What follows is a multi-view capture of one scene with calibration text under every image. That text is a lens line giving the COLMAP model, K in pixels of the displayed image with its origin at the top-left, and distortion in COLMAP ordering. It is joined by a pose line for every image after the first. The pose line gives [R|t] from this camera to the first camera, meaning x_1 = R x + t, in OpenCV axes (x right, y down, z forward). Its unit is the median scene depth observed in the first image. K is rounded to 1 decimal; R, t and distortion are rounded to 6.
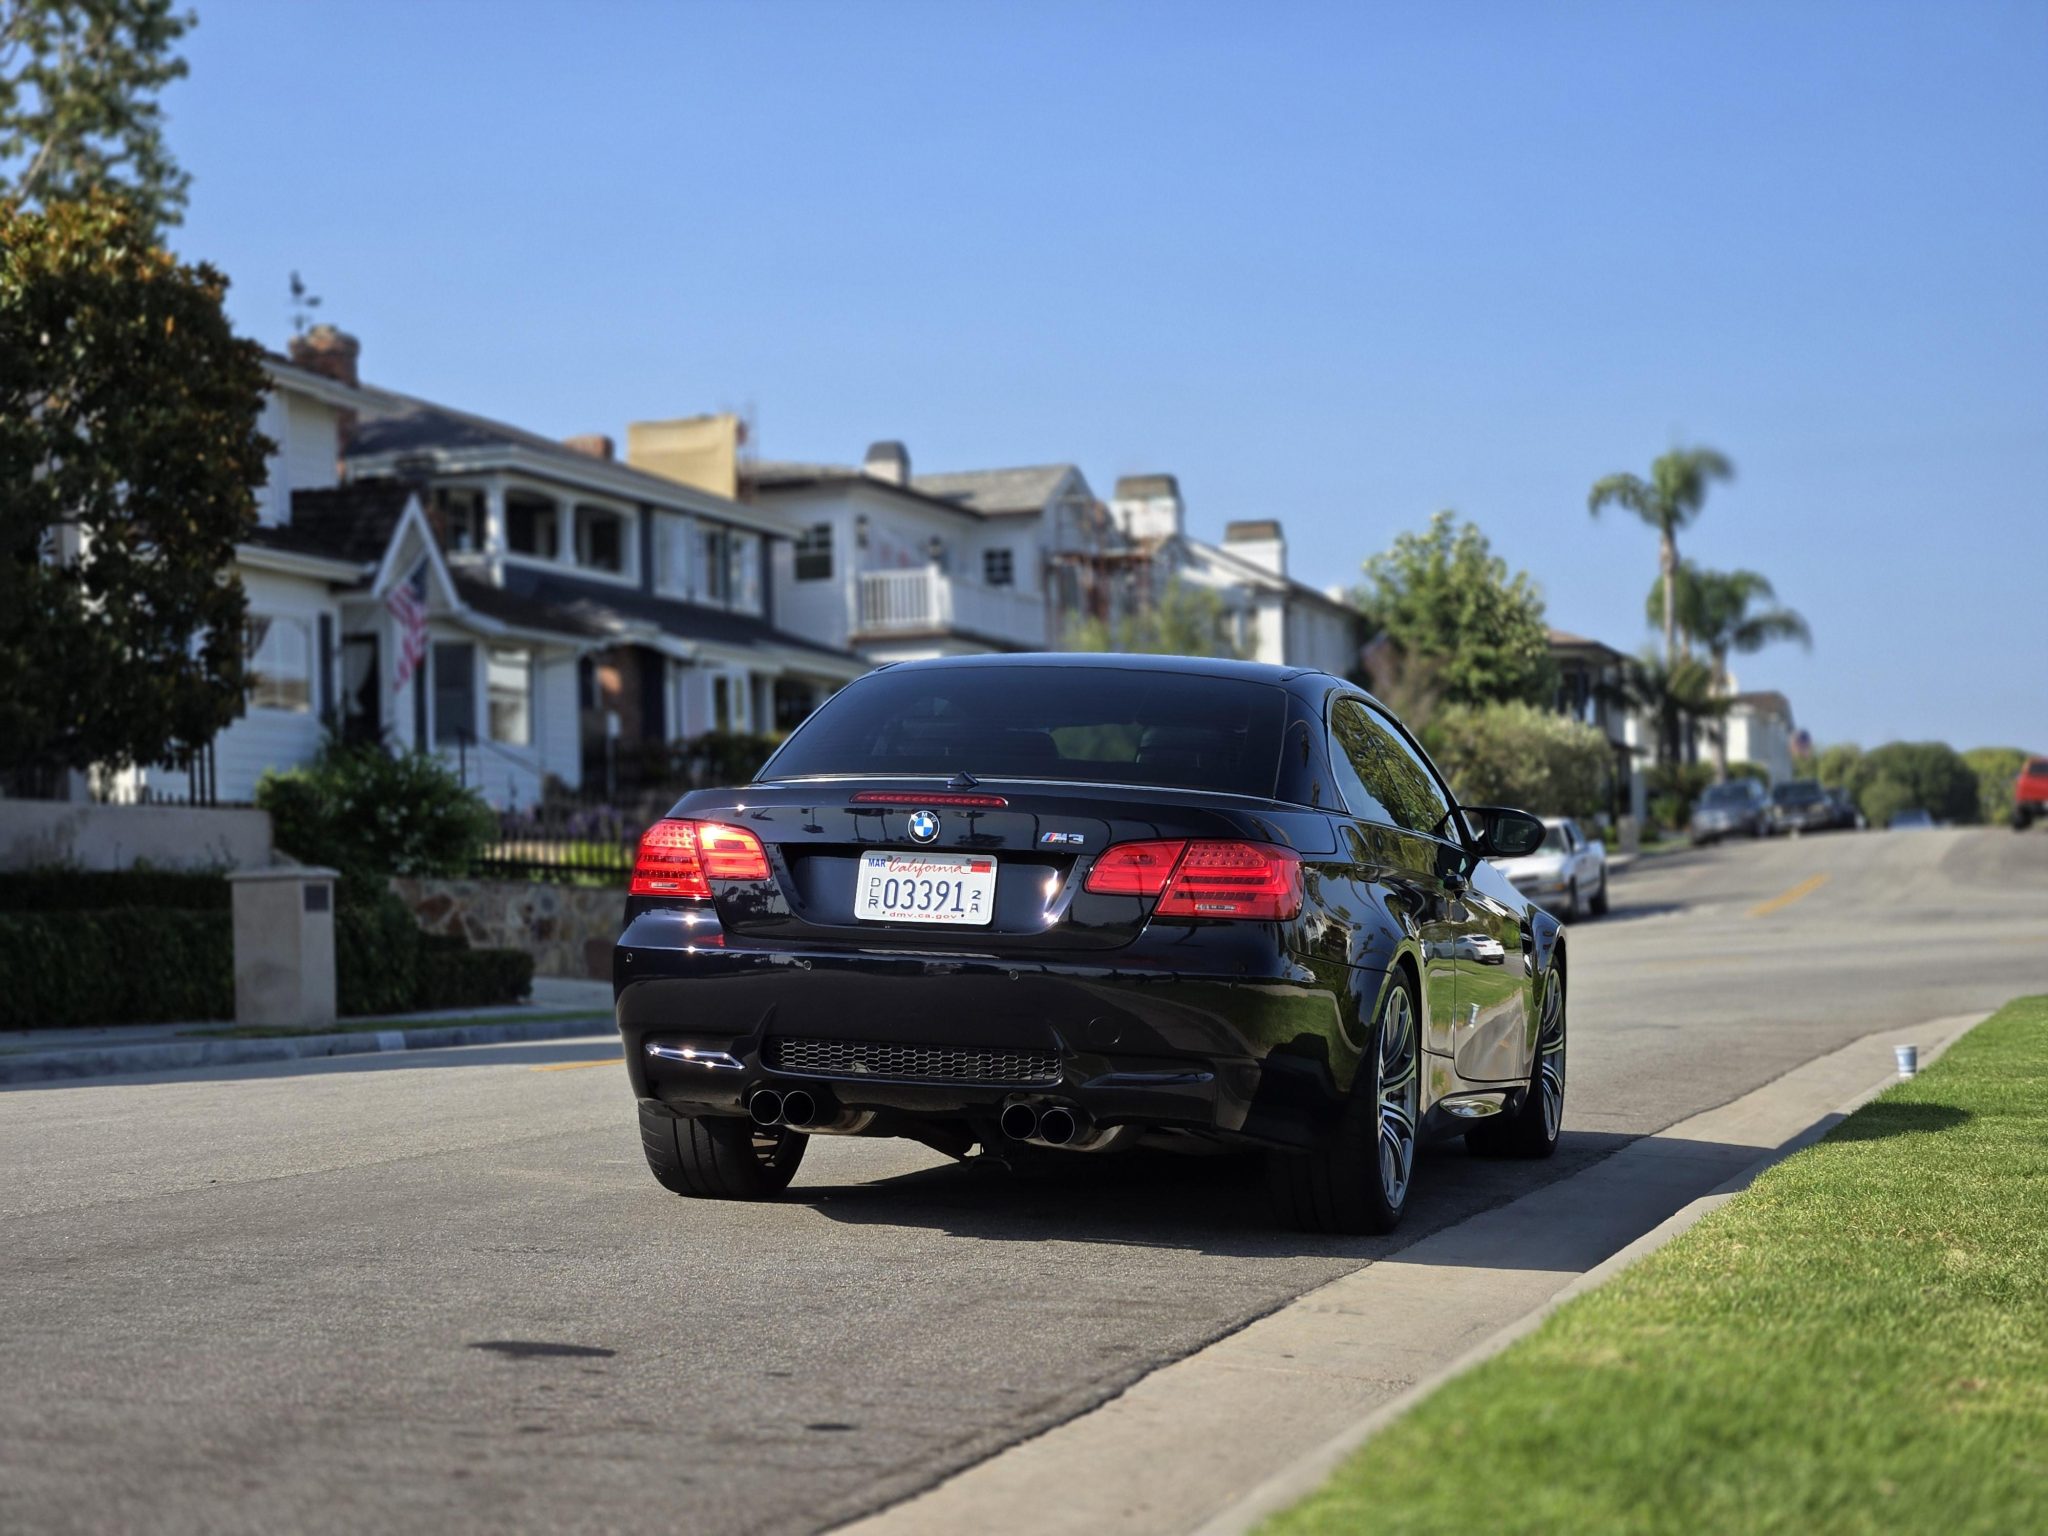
lens RADIAL K [[3945.0, 0, 1024.0], [0, 3945.0, 768.0], [0, 0, 1]] dist [-0.091787, 1.249959]
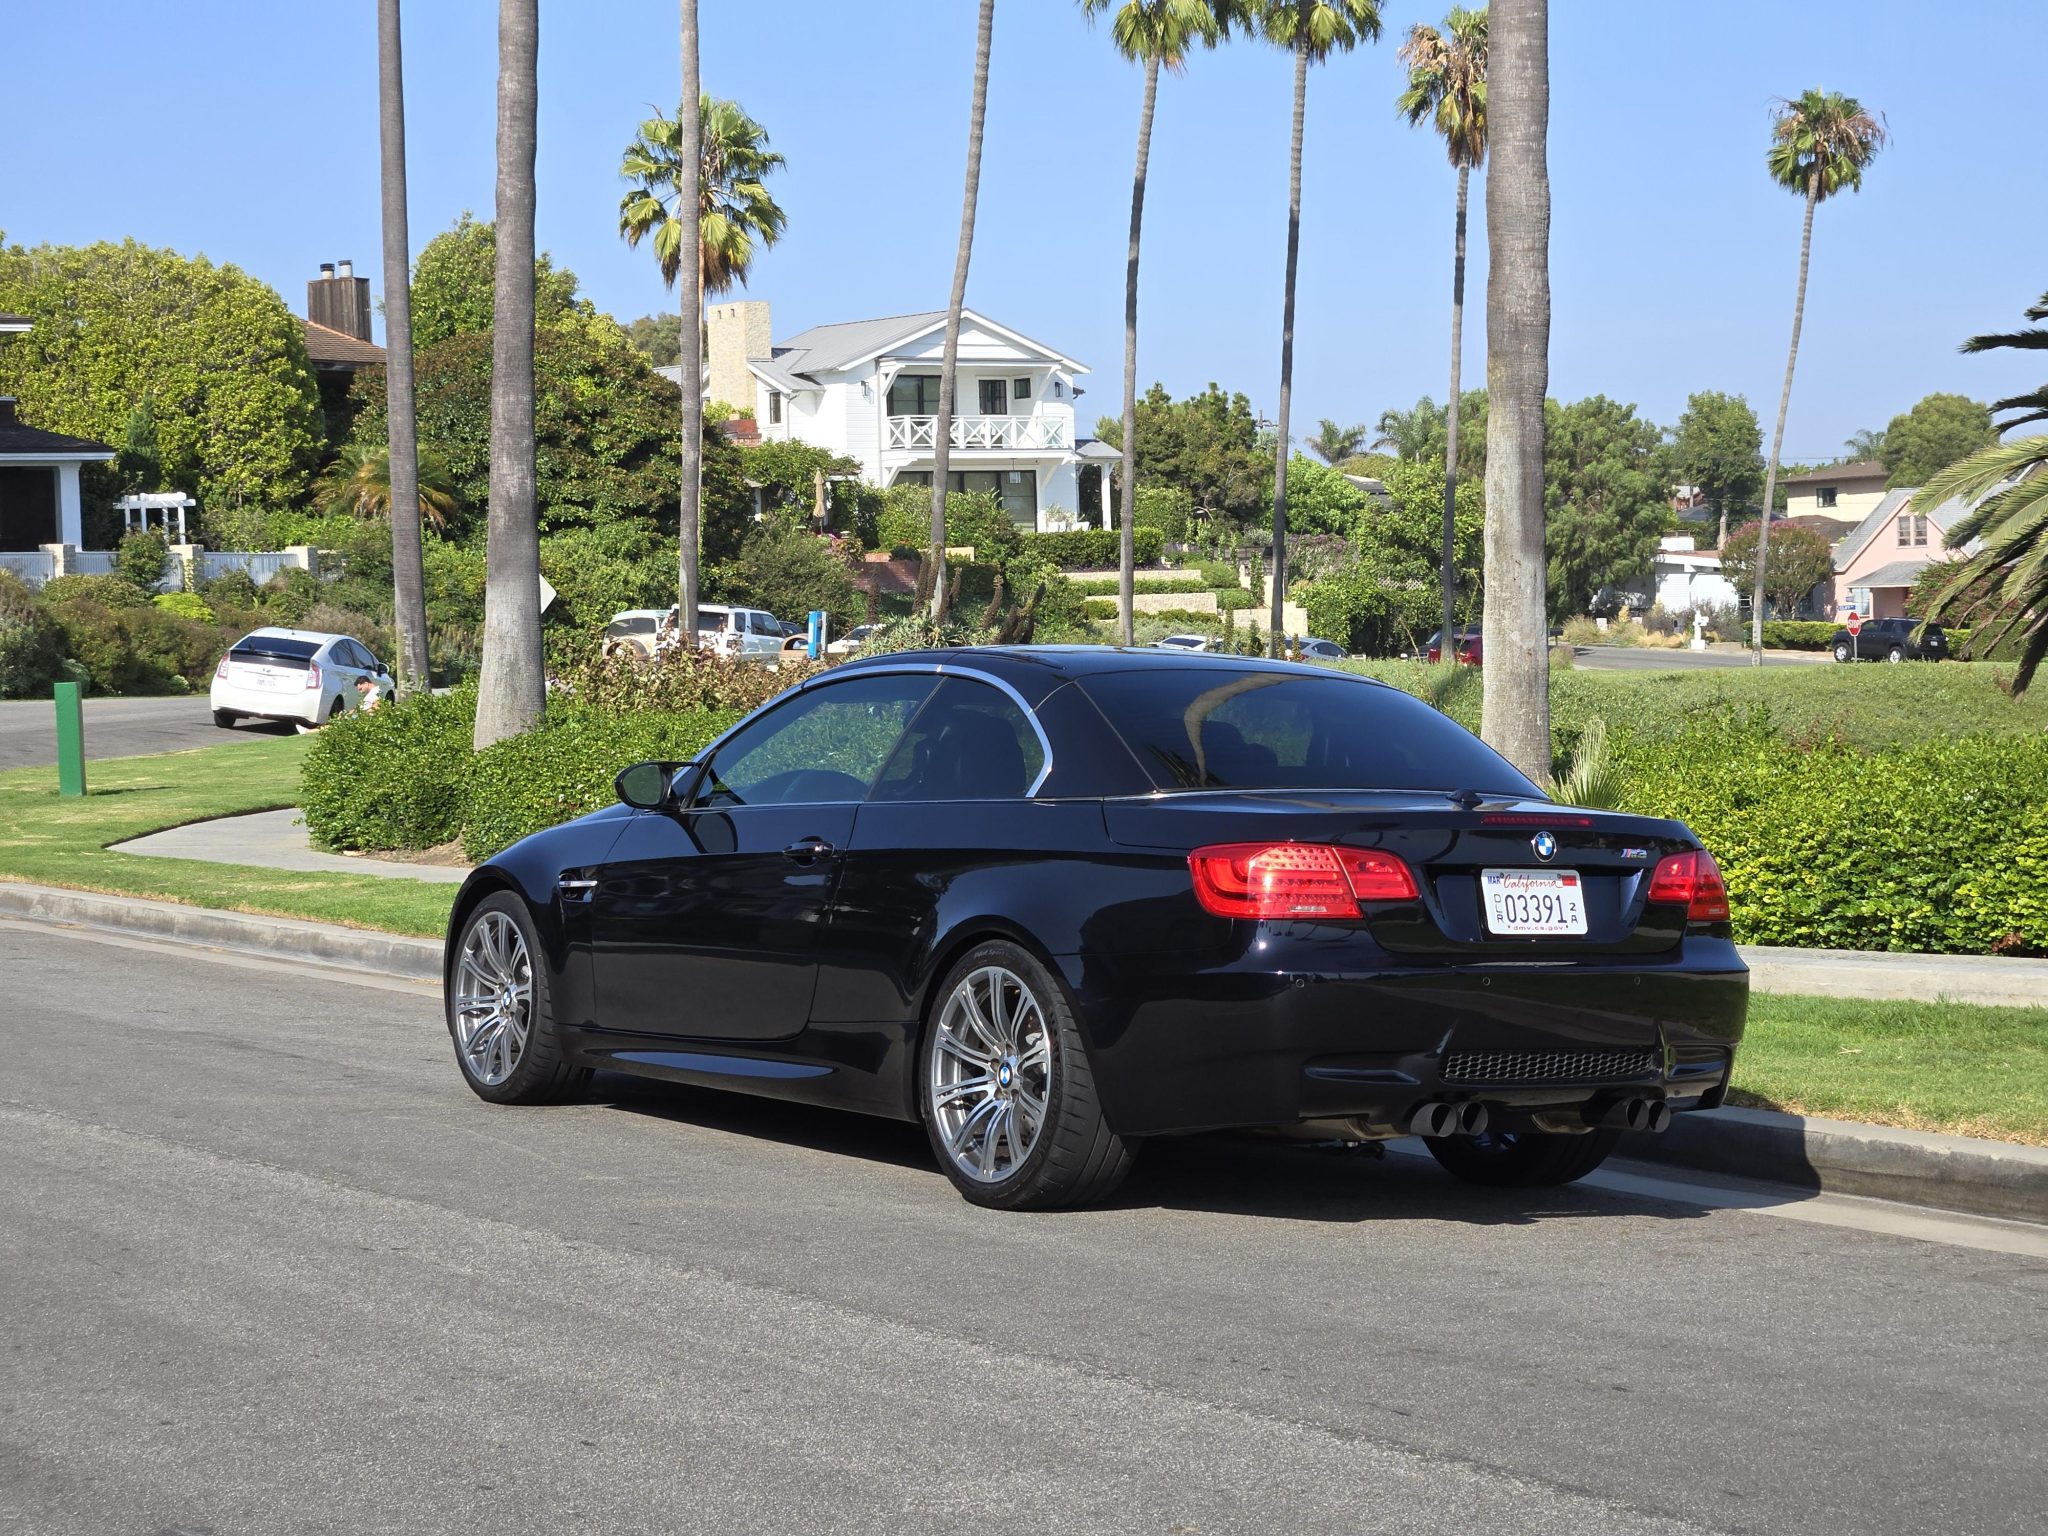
lens RADIAL K [[3981.7, 0, 1024.0], [0, 3981.7, 768.0], [0, 0, 1]] dist [-0.880616, 9.826271]
pose [[0.664151, -0.016095, 0.747425, -0.135114], [-0.026714, 0.998619, 0.045241, -0.007435], [-0.747121, -0.050014, 0.662804, 0.059891]]
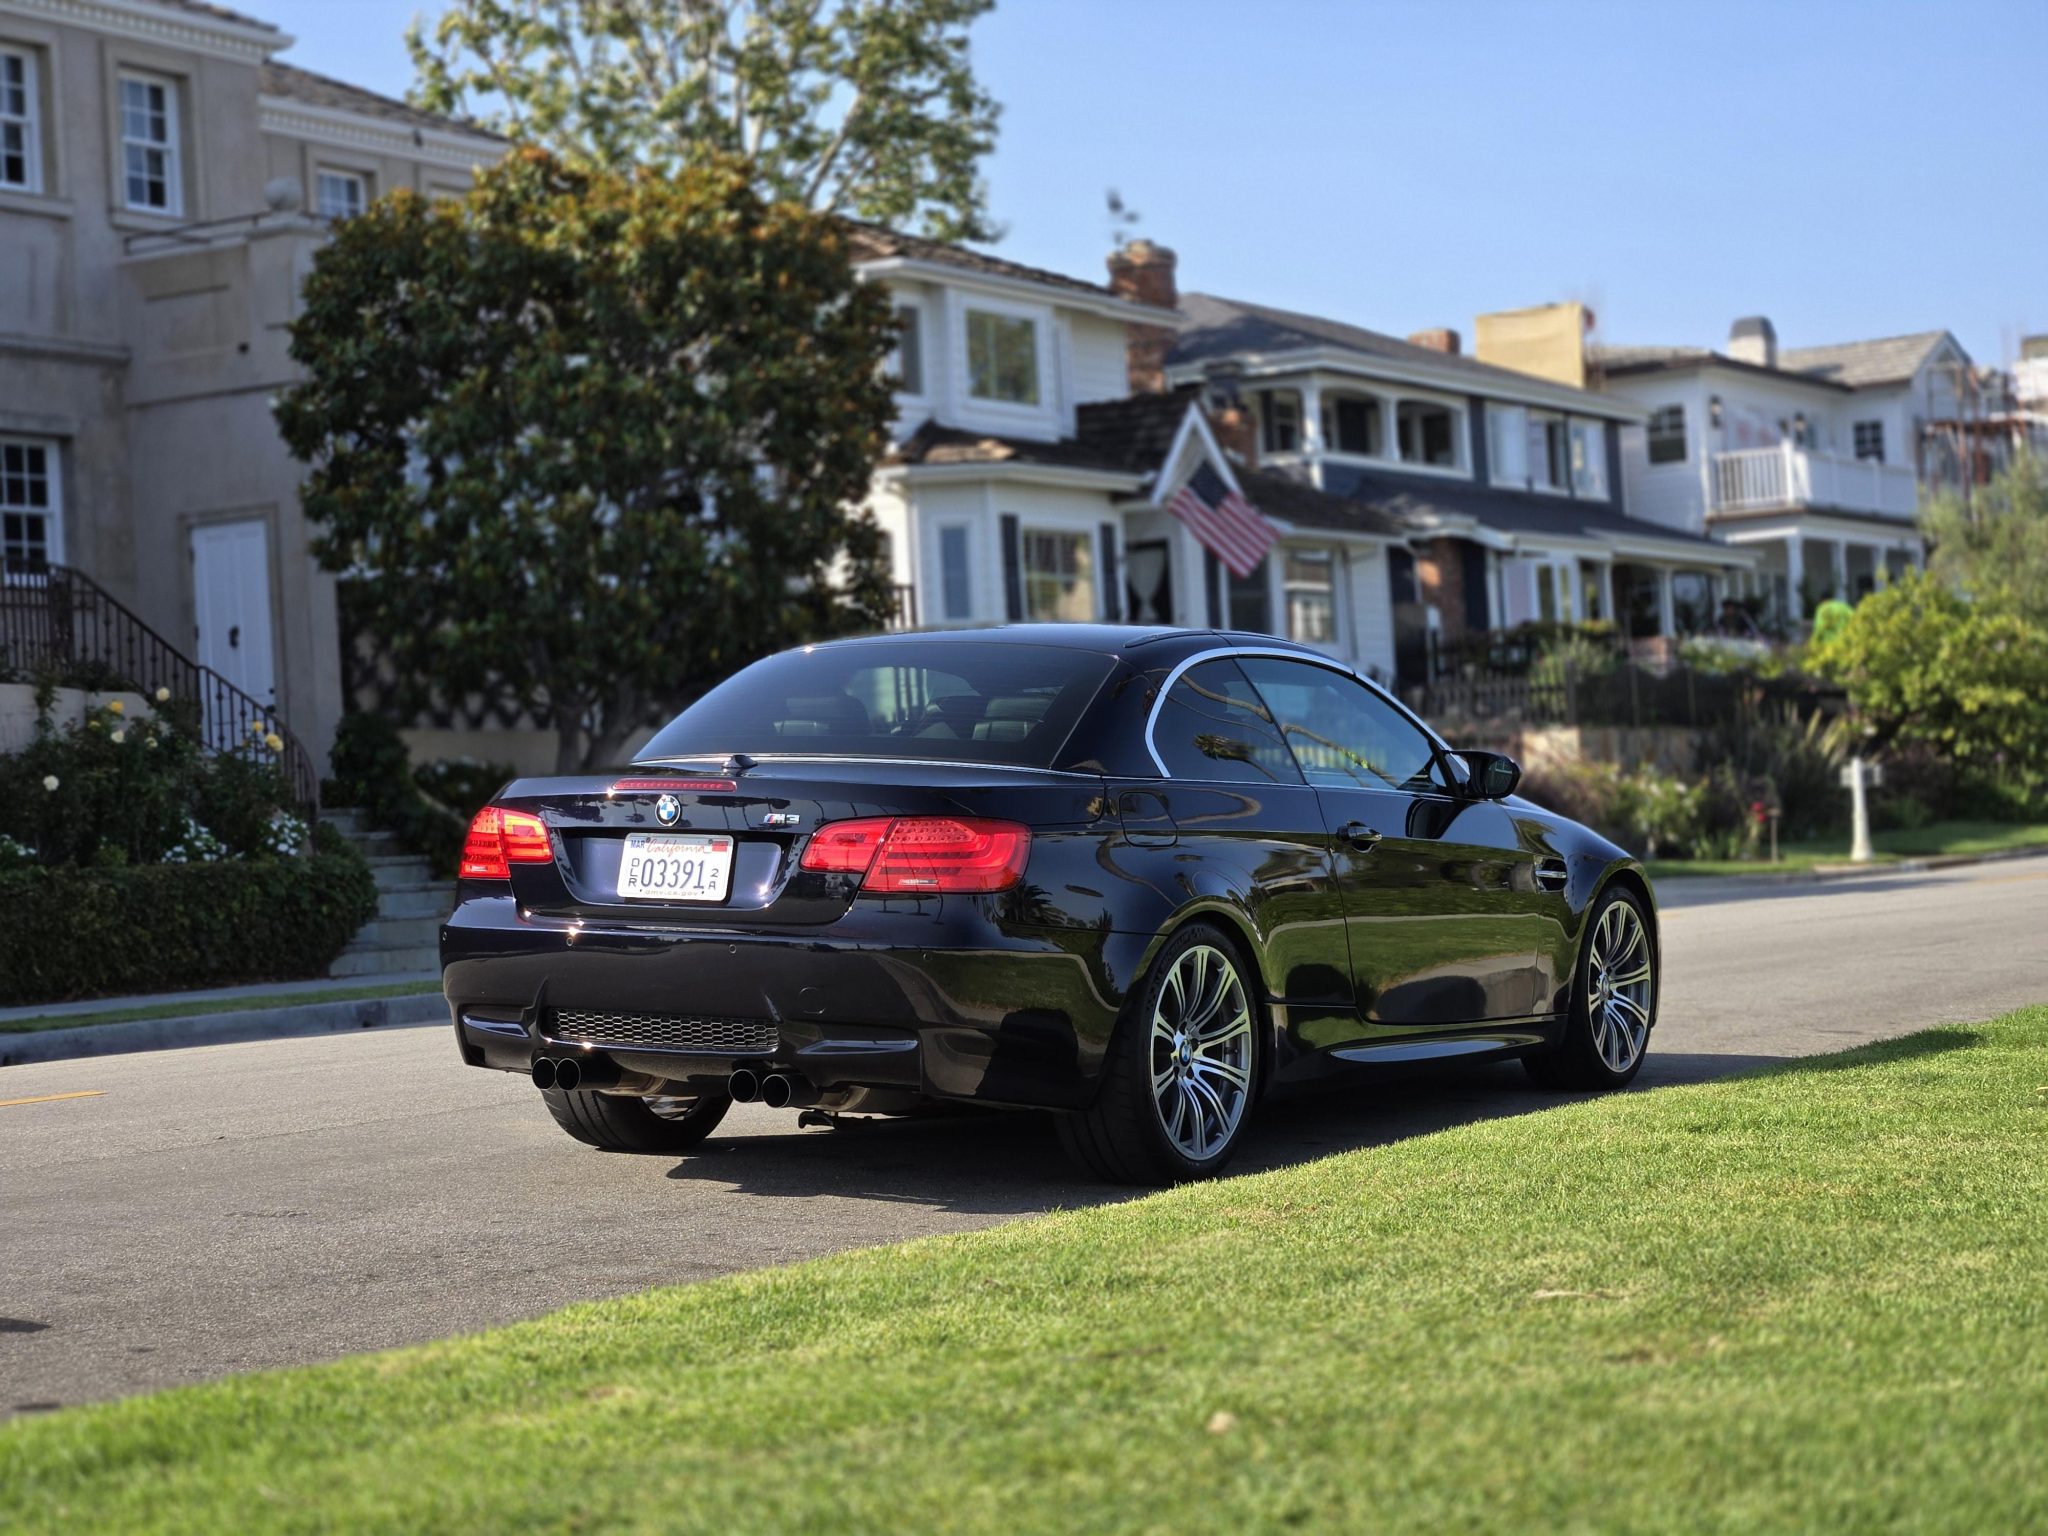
lens RADIAL K [[3981.7, 0, 1024.0], [0, 3981.7, 768.0], [0, 0, 1]] dist [-0.880616, 9.826271]
pose [[0.966371, -0.027868, -0.255639, 0.050602], [0.035821, 0.999007, 0.026508, -0.003164], [0.254646, -0.034774, 0.966409, -0.001073]]
